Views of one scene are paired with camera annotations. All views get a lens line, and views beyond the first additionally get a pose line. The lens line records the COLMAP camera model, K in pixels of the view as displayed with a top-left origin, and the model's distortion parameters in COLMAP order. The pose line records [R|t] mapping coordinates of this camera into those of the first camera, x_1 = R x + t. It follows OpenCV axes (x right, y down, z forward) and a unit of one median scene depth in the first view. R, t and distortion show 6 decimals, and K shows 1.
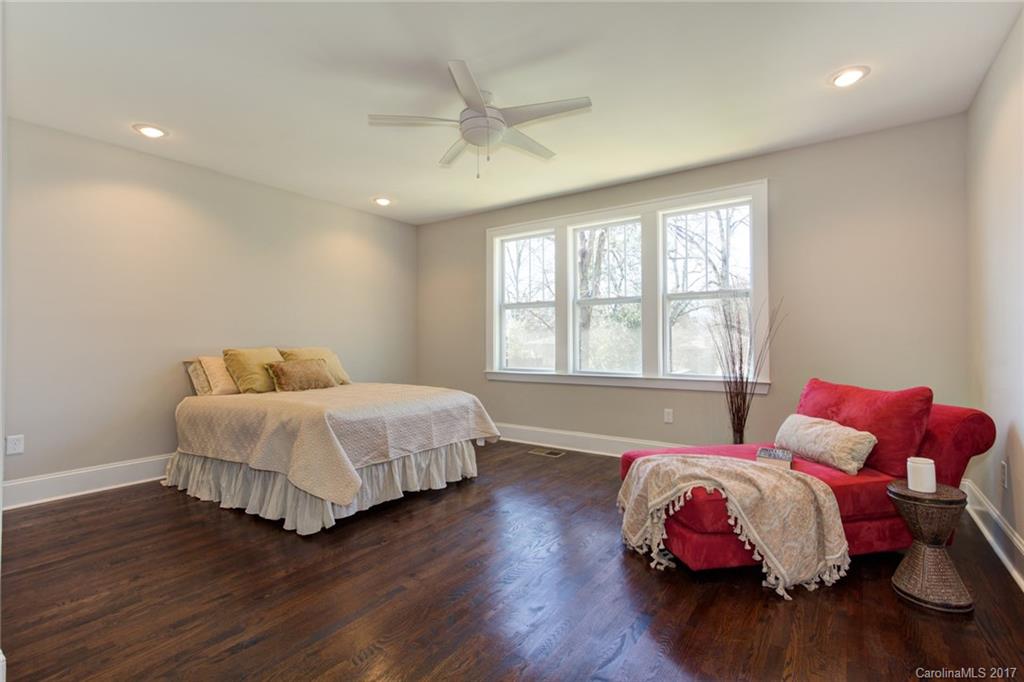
lens RADIAL K [[477.7, 0, 509.5], [0, 477.7, 343.6], [0, 0, 1]] dist [0.003109, 0.001217]
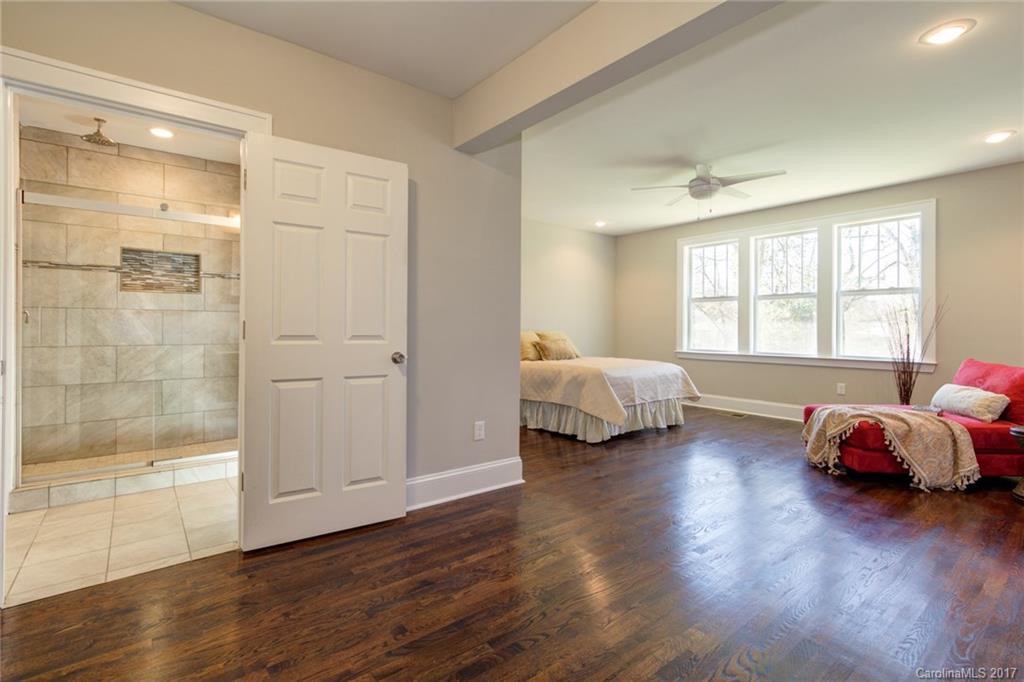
lens RADIAL K [[477.7, 0, 516.6], [0, 477.7, 330.6], [0, 0, 1]] dist [0.003109, 0.001217]
pose [[0.962999, 0.009434, -0.269339, -0.227022], [-0.008221, 0.999950, 0.005632, -0.001763], [0.269379, -0.003210, 0.963029, -0.659725]]
